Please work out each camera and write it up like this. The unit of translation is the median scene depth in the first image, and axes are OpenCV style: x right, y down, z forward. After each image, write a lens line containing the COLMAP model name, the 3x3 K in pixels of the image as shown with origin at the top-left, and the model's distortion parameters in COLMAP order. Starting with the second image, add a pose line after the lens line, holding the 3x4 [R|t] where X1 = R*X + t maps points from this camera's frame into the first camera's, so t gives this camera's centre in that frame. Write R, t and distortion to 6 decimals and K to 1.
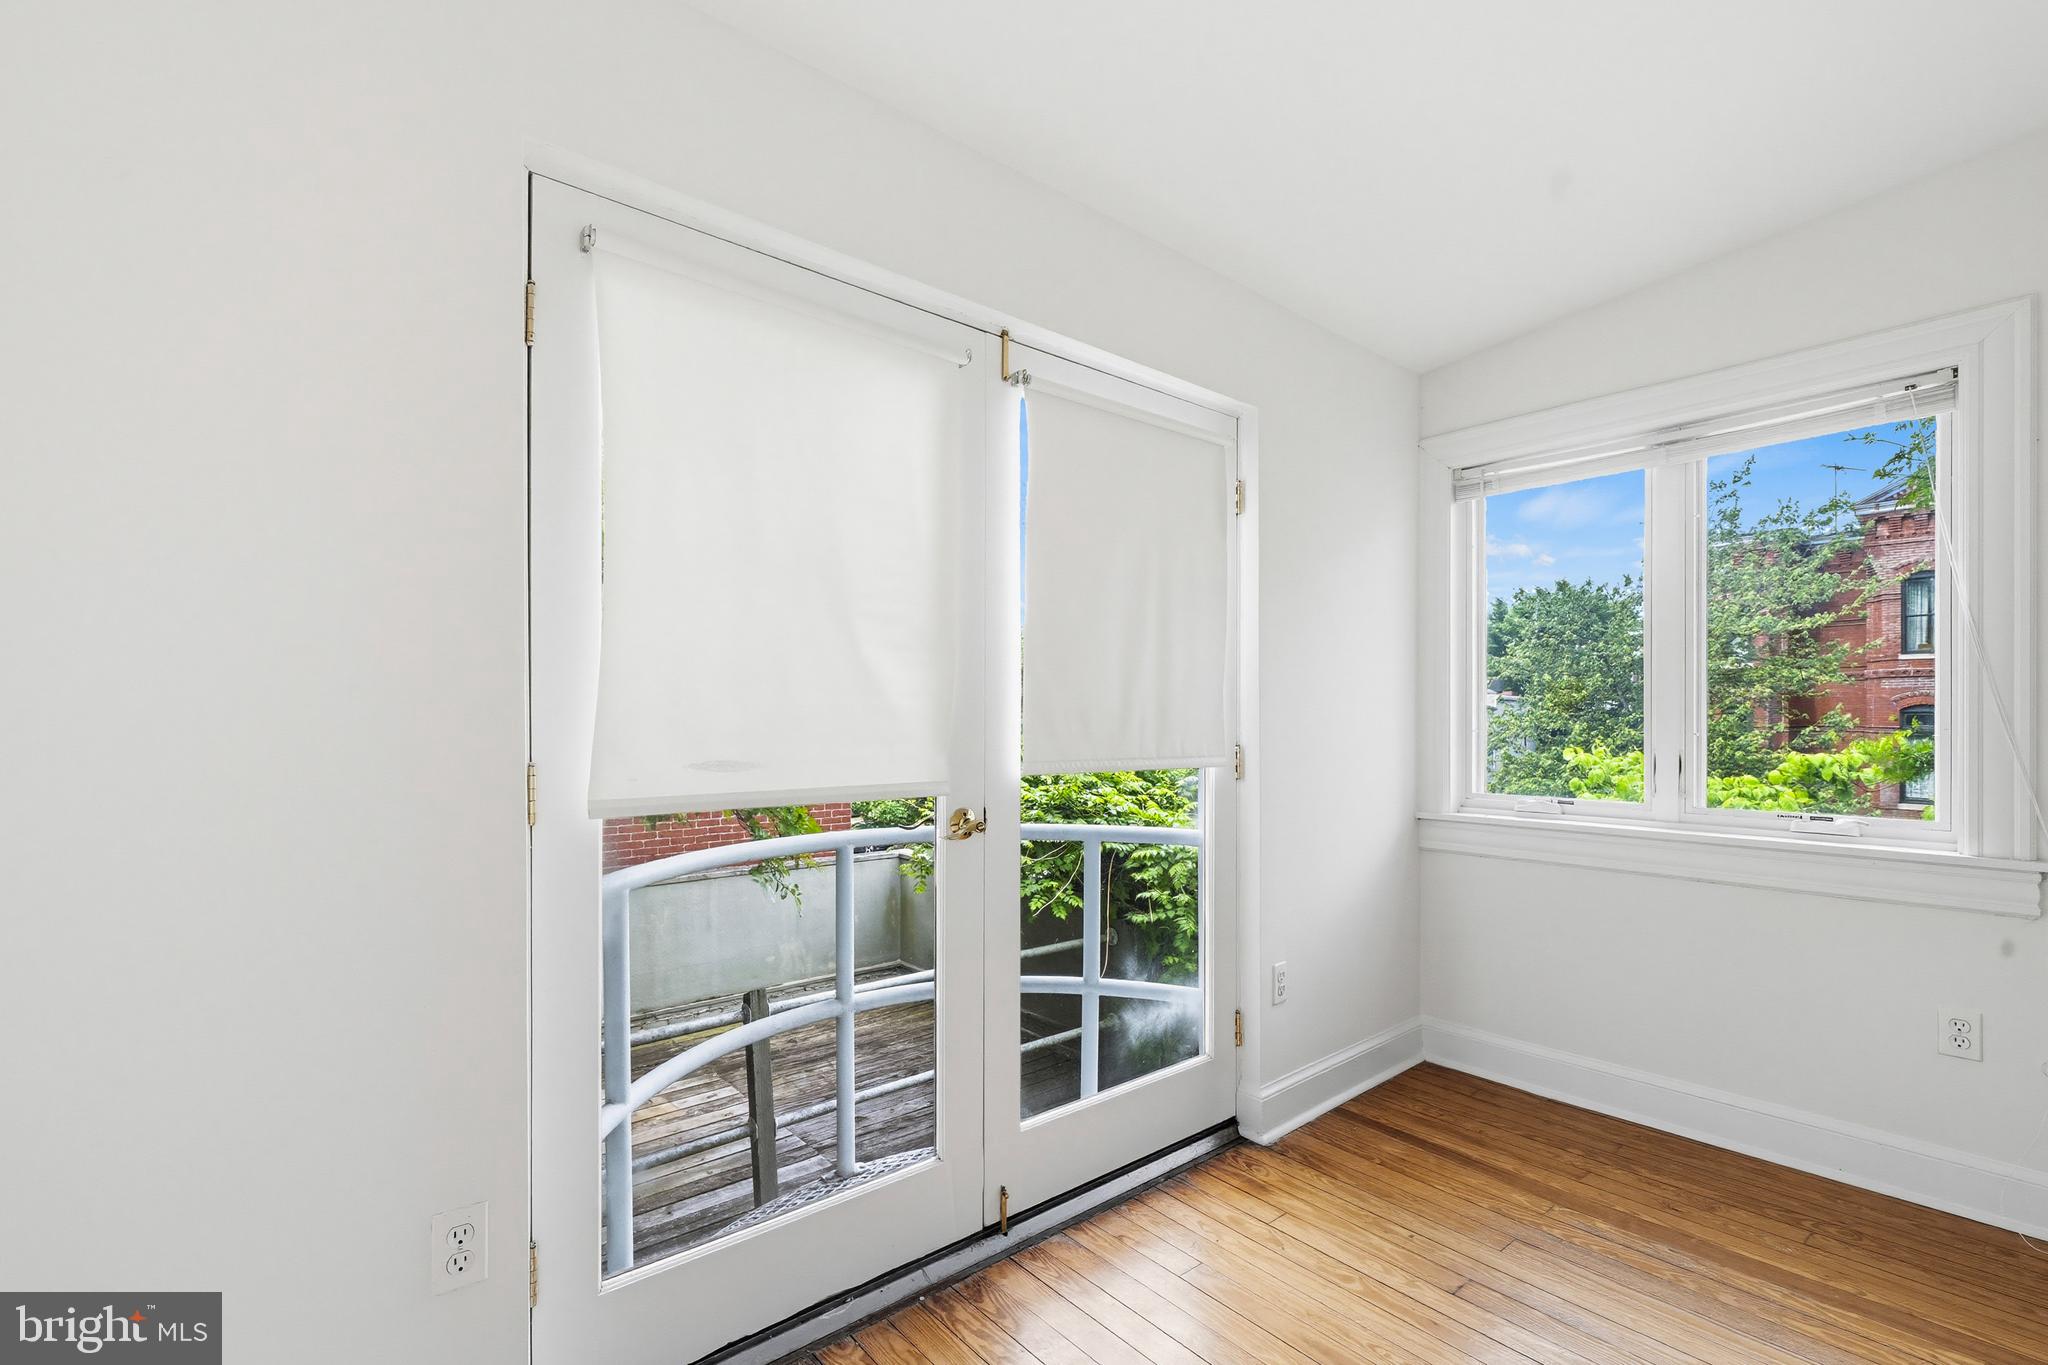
lens RADIAL K [[859.8, 0, 1032.3], [0, 859.8, 719.0], [0, 0, 1]] dist [0.013052, -0.000010]
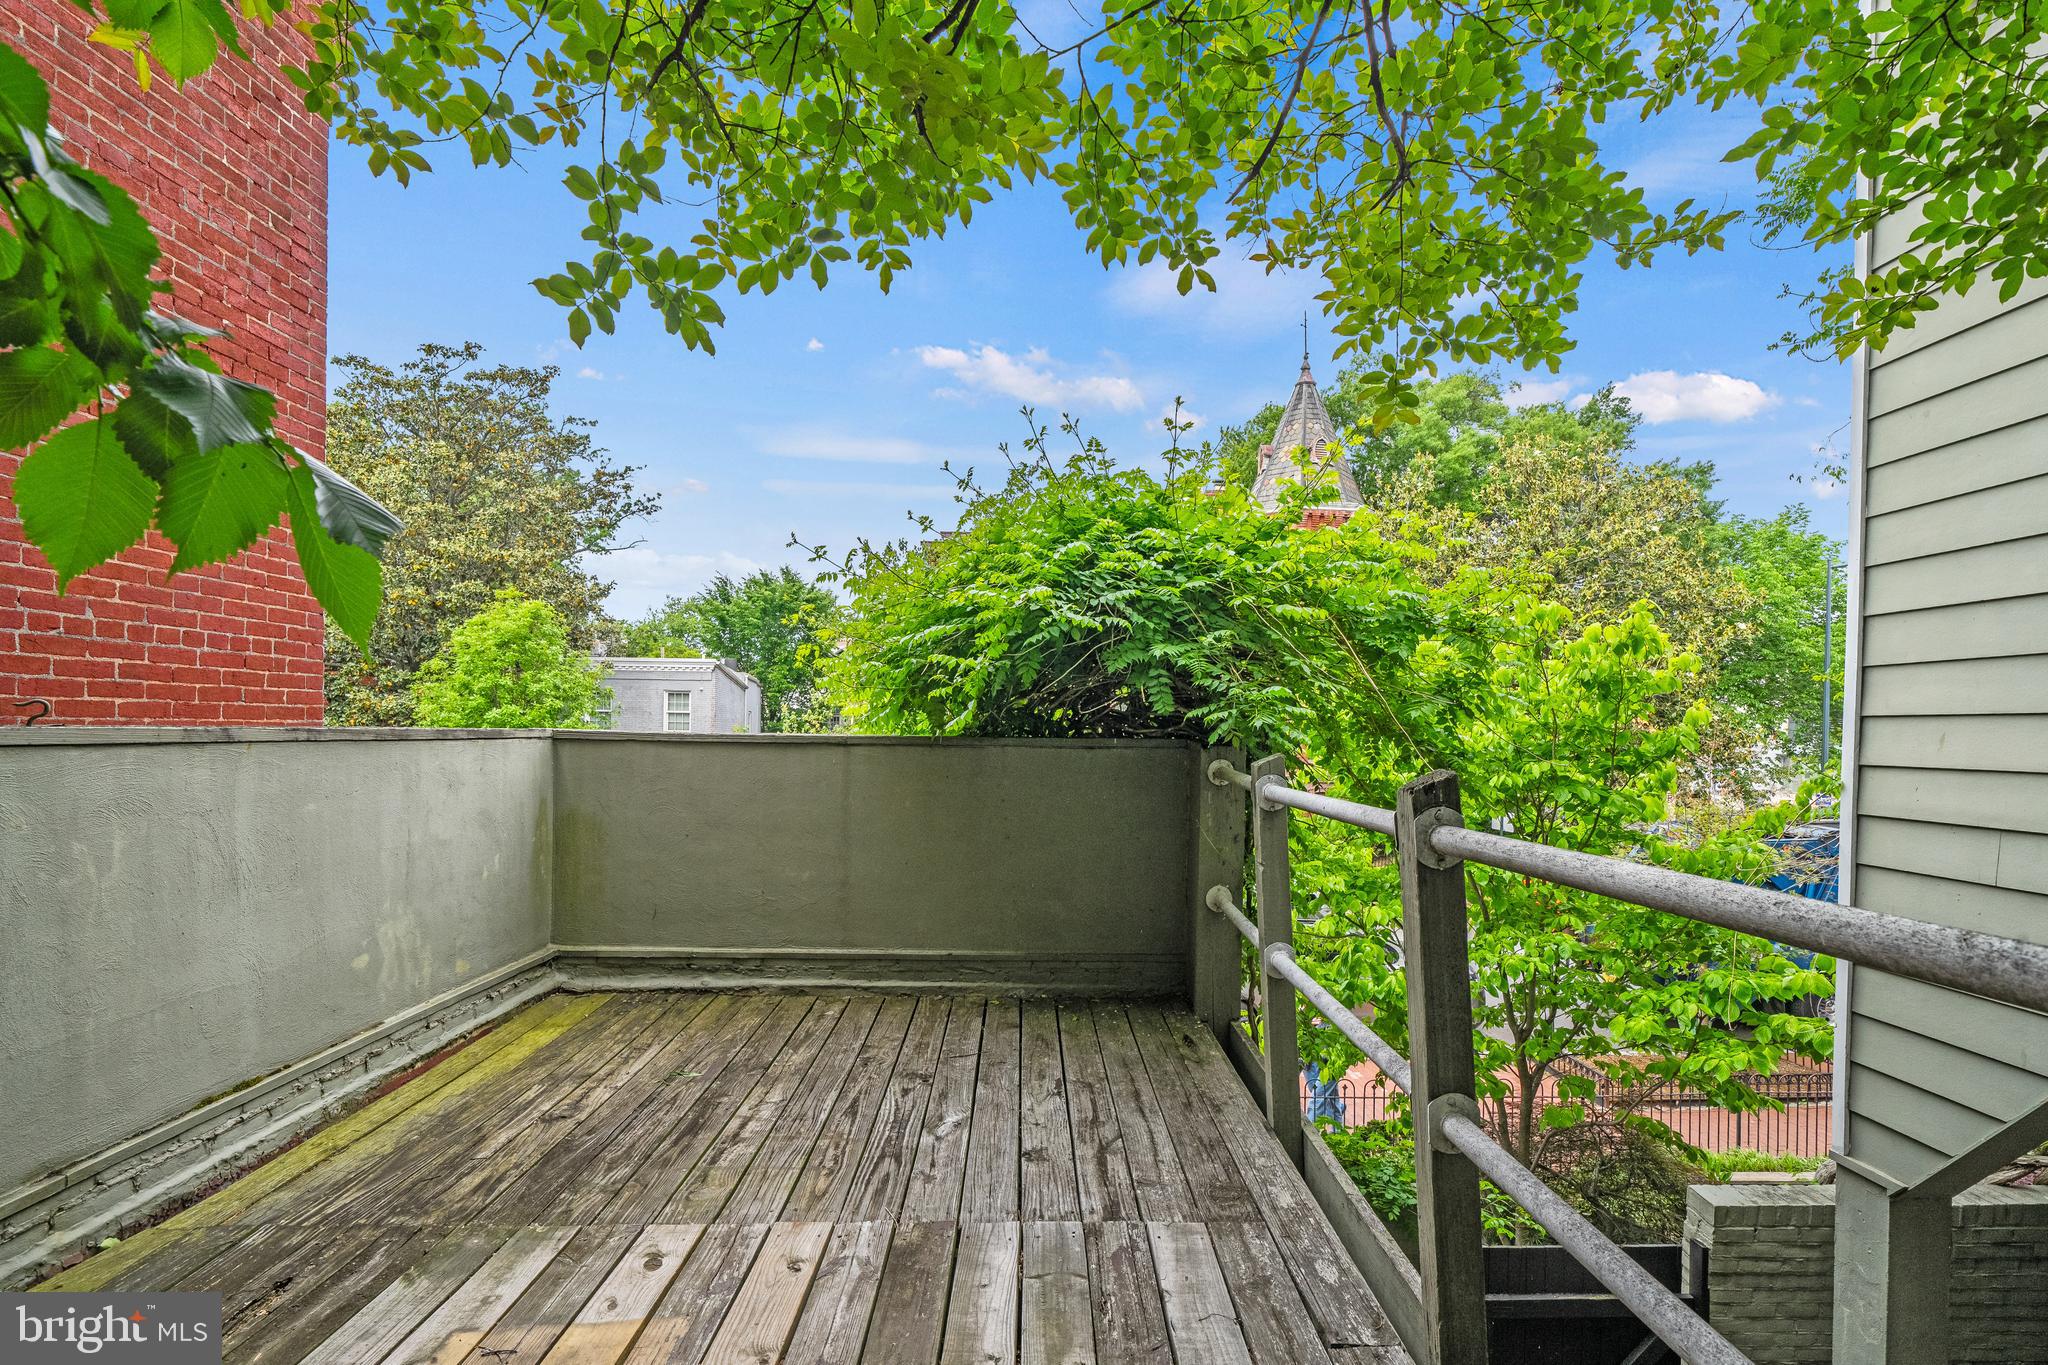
lens RADIAL K [[937.4, 0, 1020.1], [0, 937.4, 728.9], [0, 0, 1]] dist [-0.000186, 0.000113]
pose [[0.636412, 0.008476, 0.771303, -0.443299], [-0.013966, 0.999902, 0.000536, 0.167256], [-0.771223, -0.011113, 0.636468, 0.495930]]
